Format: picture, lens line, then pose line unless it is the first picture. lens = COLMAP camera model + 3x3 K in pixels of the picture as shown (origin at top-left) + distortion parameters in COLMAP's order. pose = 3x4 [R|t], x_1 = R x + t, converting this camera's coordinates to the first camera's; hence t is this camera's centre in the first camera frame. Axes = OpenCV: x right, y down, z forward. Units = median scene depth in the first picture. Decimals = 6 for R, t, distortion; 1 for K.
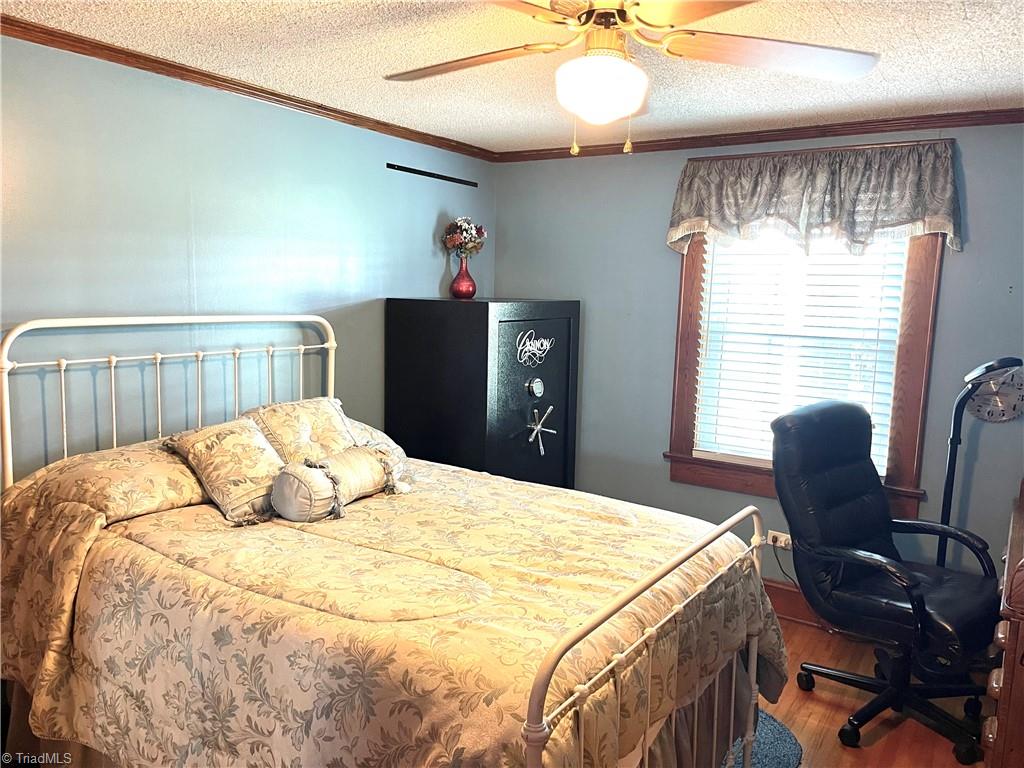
lens RADIAL K [[783.9, 0, 513.4], [0, 783.9, 385.2], [0, 0, 1]] dist [0.053008, -0.052312]
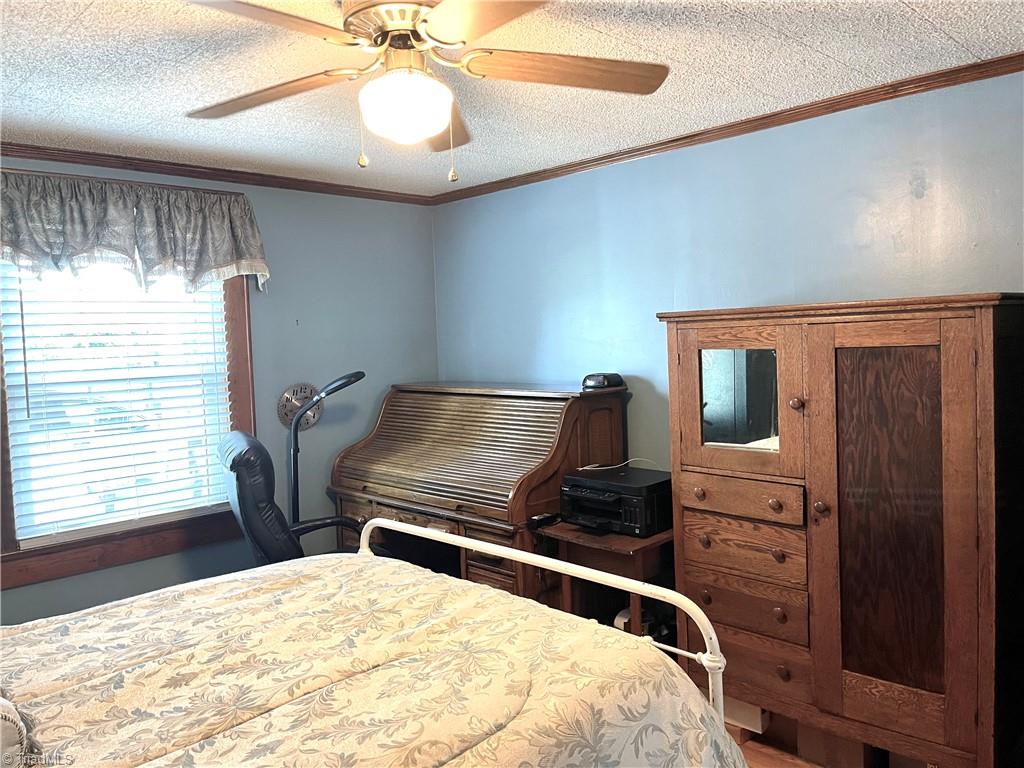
lens RADIAL K [[783.9, 0, 513.1], [0, 783.9, 381.1], [0, 0, 1]] dist [0.053008, -0.052312]
pose [[0.193735, -0.086714, 0.977214, -0.675032], [0.164072, 0.984921, 0.054871, -0.056525], [-0.967237, 0.149703, 0.205041, 0.569235]]
